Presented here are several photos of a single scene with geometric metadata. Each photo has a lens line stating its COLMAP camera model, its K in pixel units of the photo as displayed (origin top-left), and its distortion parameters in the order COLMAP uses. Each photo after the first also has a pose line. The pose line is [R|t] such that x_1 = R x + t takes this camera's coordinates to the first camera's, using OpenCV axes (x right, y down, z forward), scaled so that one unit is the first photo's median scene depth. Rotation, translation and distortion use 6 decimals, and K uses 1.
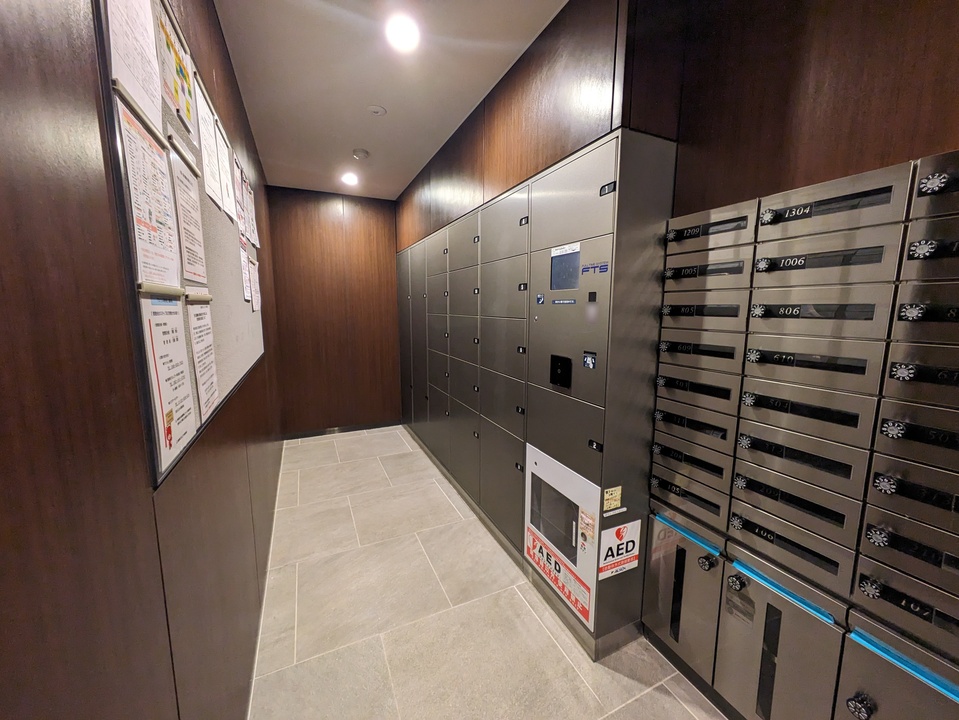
lens RADIAL K [[376.5, 0, 480.5], [0, 376.5, 361.6], [0, 0, 1]] dist [0.001098, 0.000420]
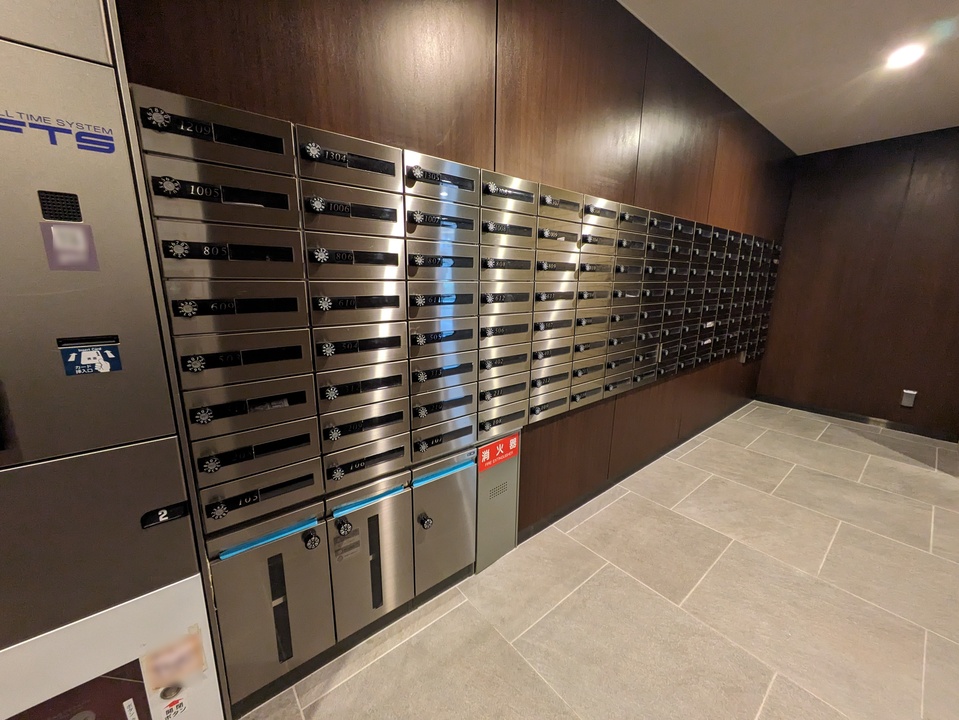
lens RADIAL K [[376.5, 0, 479.4], [0, 376.5, 356.8], [0, 0, 1]] dist [0.001098, 0.000420]
pose [[-0.250930, -0.209937, 0.944966, -0.244071], [0.118332, 0.962225, 0.245194, -0.059032], [-0.960745, 0.173346, -0.216609, 0.677332]]
